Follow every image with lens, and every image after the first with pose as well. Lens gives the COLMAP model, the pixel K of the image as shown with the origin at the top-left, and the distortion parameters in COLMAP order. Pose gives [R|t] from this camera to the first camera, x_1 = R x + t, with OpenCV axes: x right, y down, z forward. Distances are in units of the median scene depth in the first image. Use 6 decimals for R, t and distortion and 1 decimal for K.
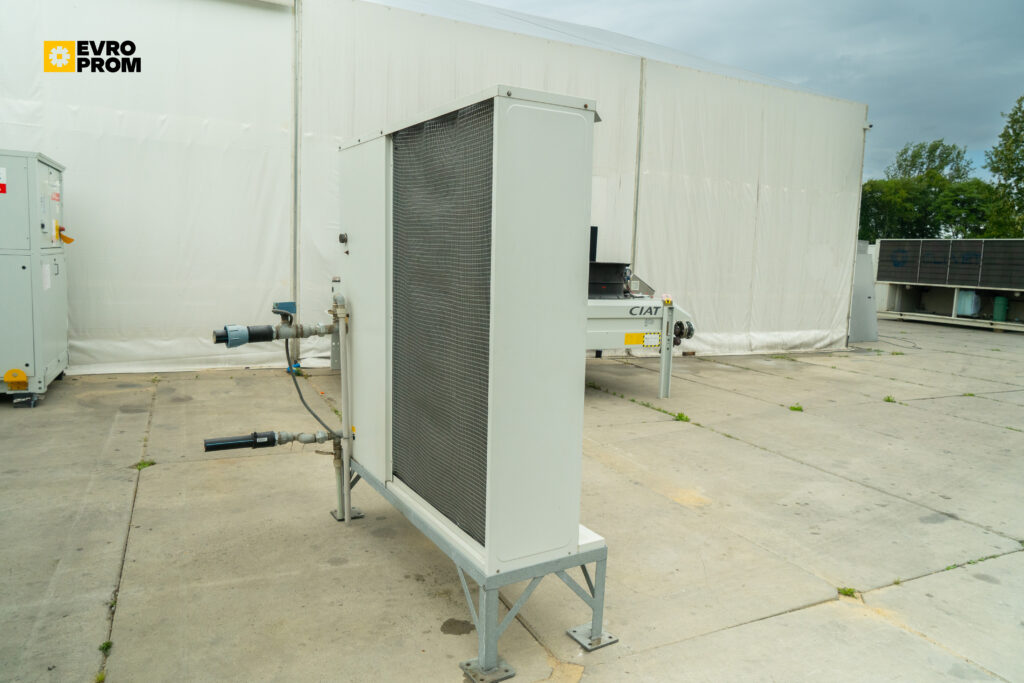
lens RADIAL K [[684.9, 0, 516.1], [0, 684.9, 338.8], [0, 0, 1]] dist [-0.008997, 0.002251]
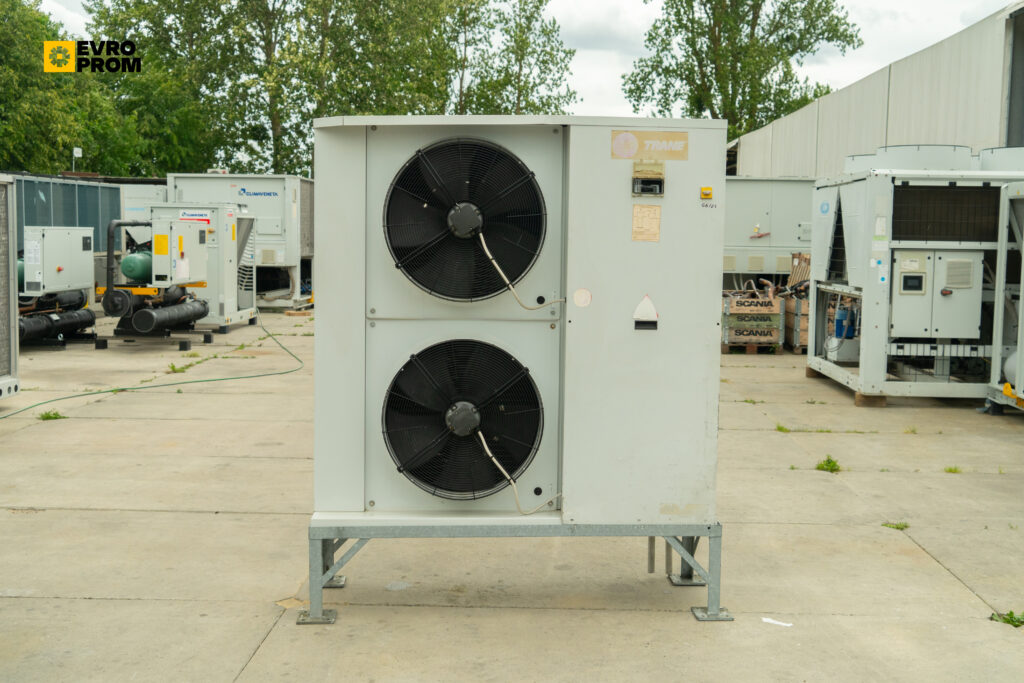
lens RADIAL K [[1140.8, 0, 512.0], [0, 1140.8, 341.5], [0, 0, 1]] dist [0.013442, 0.019194]
pose [[-0.469010, 0.034548, -0.882517, 0.835656], [-0.142304, 0.983223, 0.114117, -0.119785], [0.871653, 0.179108, -0.456225, 1.112630]]
